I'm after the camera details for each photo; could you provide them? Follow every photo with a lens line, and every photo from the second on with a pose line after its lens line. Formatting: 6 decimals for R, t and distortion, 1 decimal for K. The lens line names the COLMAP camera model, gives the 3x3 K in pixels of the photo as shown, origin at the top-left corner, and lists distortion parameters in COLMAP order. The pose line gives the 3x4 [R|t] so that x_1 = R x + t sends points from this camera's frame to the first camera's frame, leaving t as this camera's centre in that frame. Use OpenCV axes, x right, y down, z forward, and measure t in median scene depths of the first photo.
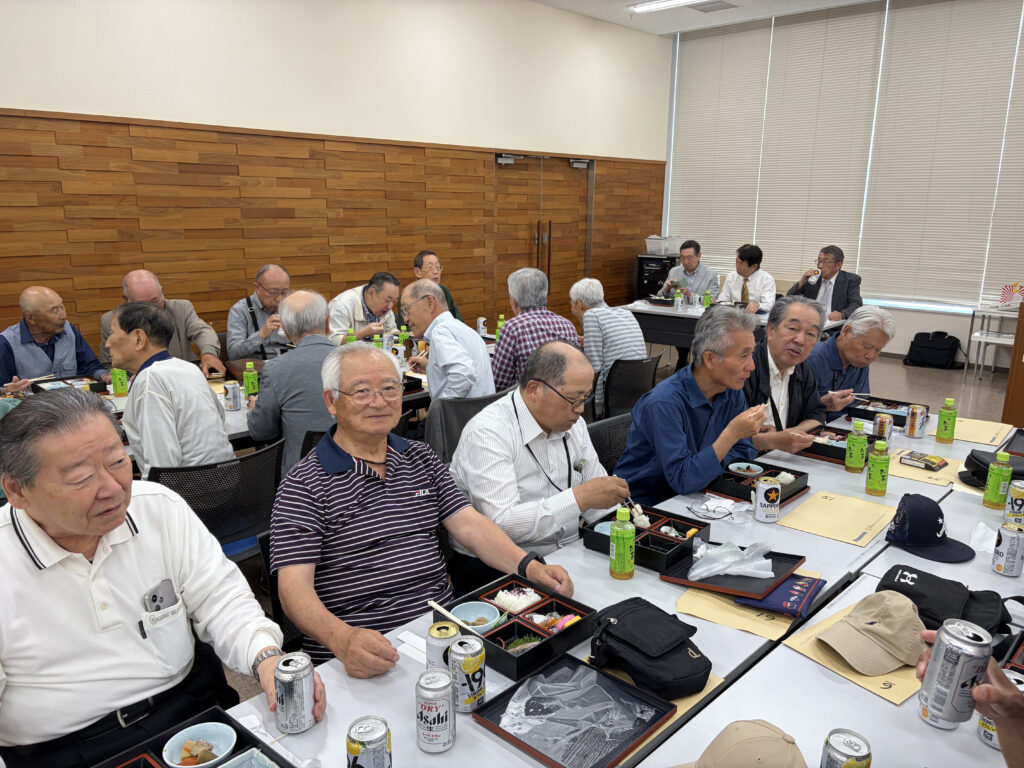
lens RADIAL K [[782.6, 0, 511.6], [0, 782.6, 386.7], [0, 0, 1]] dist [0.027255, -0.003241]
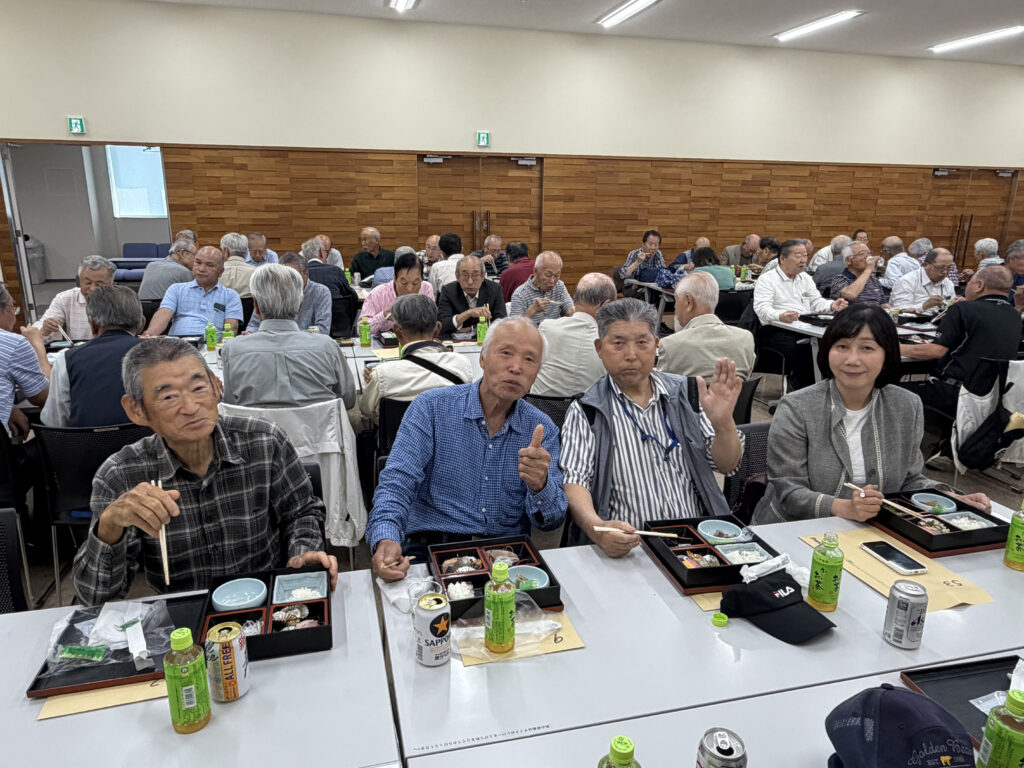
lens RADIAL K [[683.5, 0, 508.5], [0, 683.5, 380.6], [0, 0, 1]] dist [0.011704, 0.002112]
pose [[0.846726, 0.134358, -0.514784, 0.026086], [-0.125852, 0.990708, 0.051570, 0.165145], [0.516930, 0.021121, 0.855767, -0.637175]]
